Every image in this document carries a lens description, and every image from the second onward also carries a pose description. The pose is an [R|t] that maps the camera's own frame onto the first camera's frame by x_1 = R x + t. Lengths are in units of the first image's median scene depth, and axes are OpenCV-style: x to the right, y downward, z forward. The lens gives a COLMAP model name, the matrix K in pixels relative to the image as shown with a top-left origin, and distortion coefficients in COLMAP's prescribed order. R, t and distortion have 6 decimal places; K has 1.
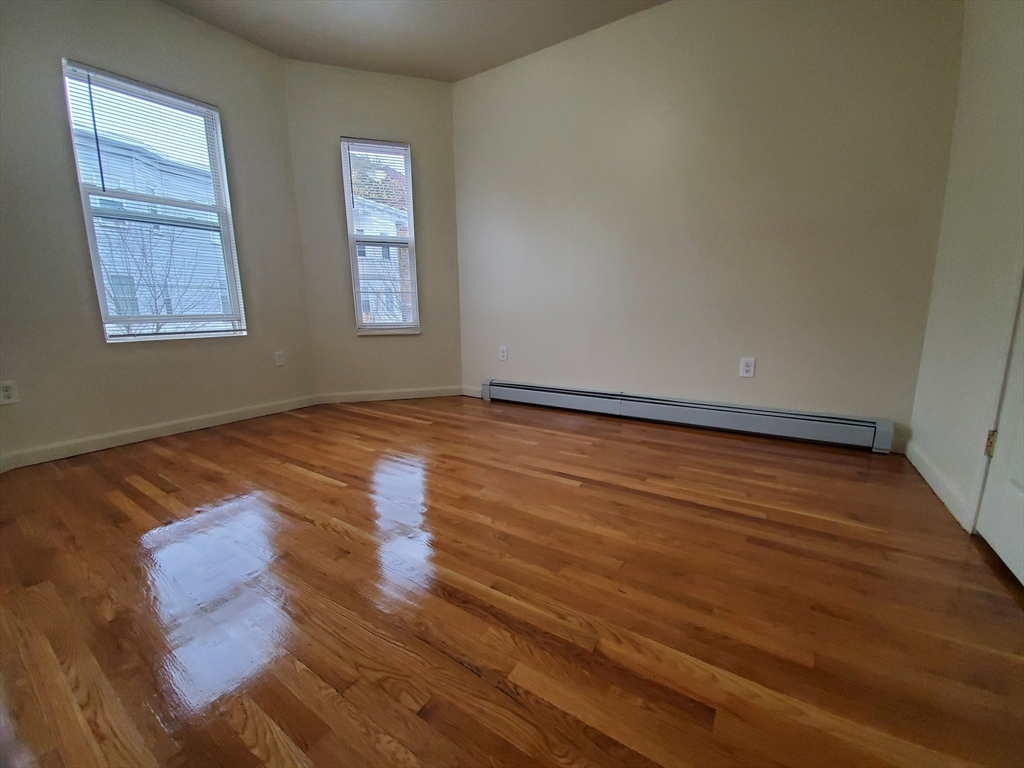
lens RADIAL K [[404.5, 0, 519.4], [0, 404.5, 390.0], [0, 0, 1]] dist [0.010270, -0.014432]
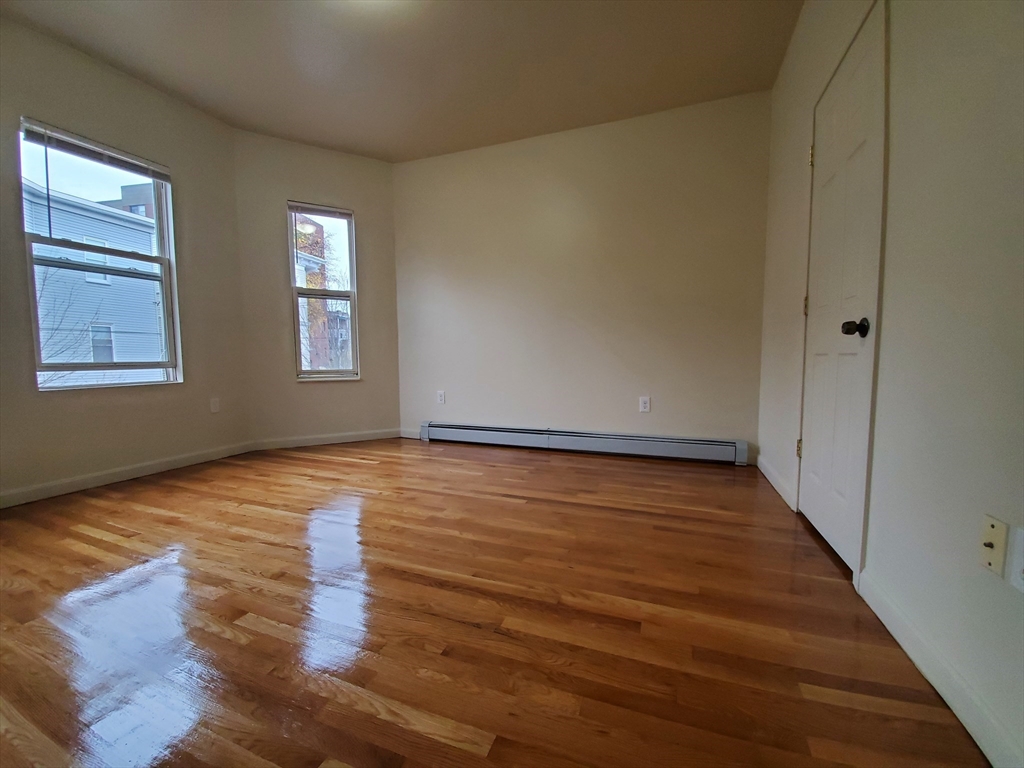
lens RADIAL K [[404.5, 0, 519.4], [0, 404.5, 390.0], [0, 0, 1]] dist [0.010270, -0.014432]
pose [[0.977623, -0.012290, 0.210006, -0.099677], [0.035657, 0.993528, -0.107849, 0.026600], [-0.207321, 0.112923, 0.971734, -0.177817]]
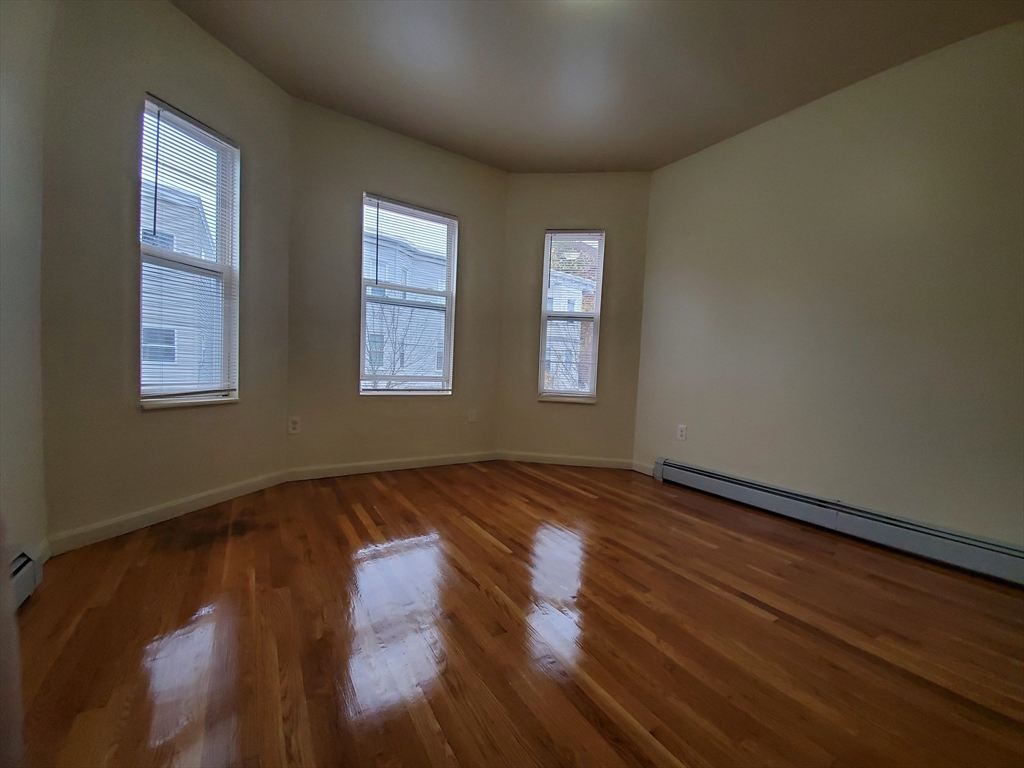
lens RADIAL K [[404.5, 0, 519.4], [0, 404.5, 390.0], [0, 0, 1]] dist [0.010270, -0.014432]
pose [[0.910957, 0.071772, -0.406209, -0.014554], [-0.130064, 0.984491, -0.117733, -0.045645], [0.391459, 0.160083, 0.906164, 0.003377]]
